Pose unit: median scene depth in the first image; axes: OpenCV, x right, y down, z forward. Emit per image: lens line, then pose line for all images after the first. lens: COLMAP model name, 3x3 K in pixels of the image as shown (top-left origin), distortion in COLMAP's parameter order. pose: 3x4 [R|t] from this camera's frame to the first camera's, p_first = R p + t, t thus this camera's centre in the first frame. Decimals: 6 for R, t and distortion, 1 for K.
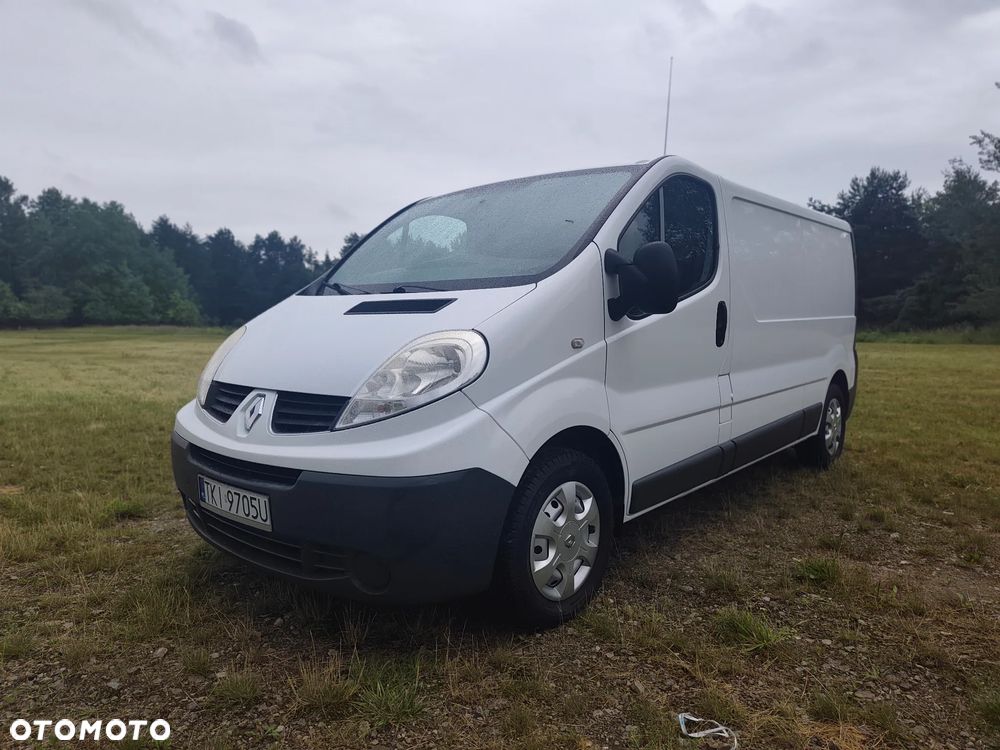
lens RADIAL K [[680.8, 0, 511.8], [0, 680.8, 387.4], [0, 0, 1]] dist [0.035669, -0.046405]
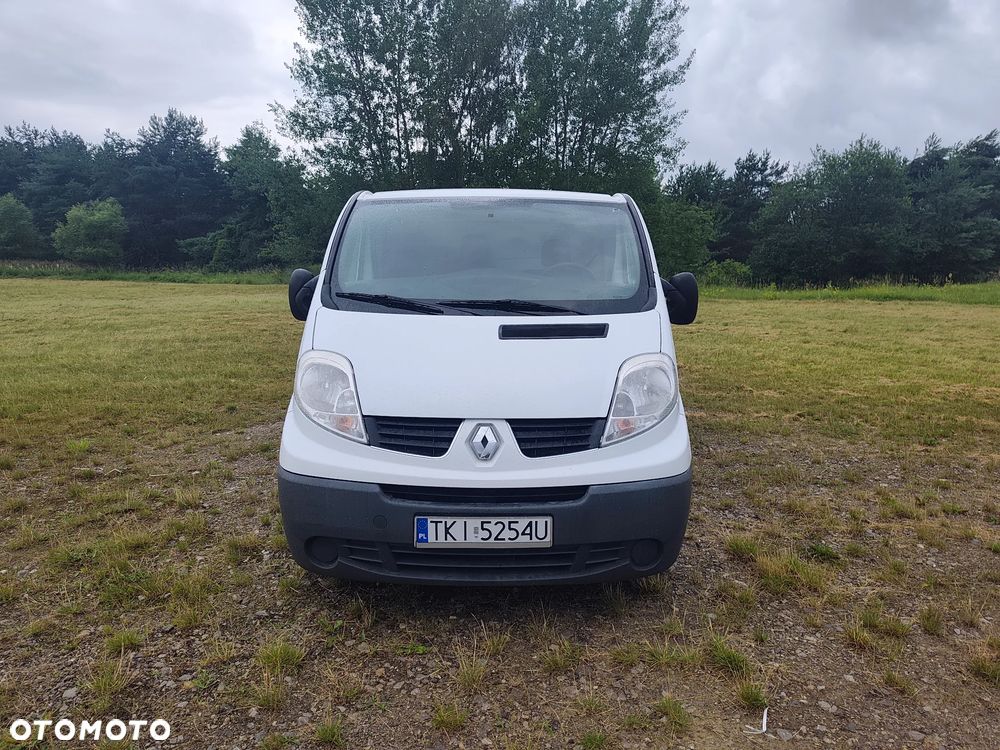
lens RADIAL K [[680.8, 0, 498.6], [0, 680.8, 373.1], [0, 0, 1]] dist [0.035669, -0.046405]
pose [[0.739524, -0.093837, 0.666557, -0.983839], [0.041425, 0.994703, 0.094073, -0.155570], [-0.671854, -0.041958, 0.739494, 0.213846]]
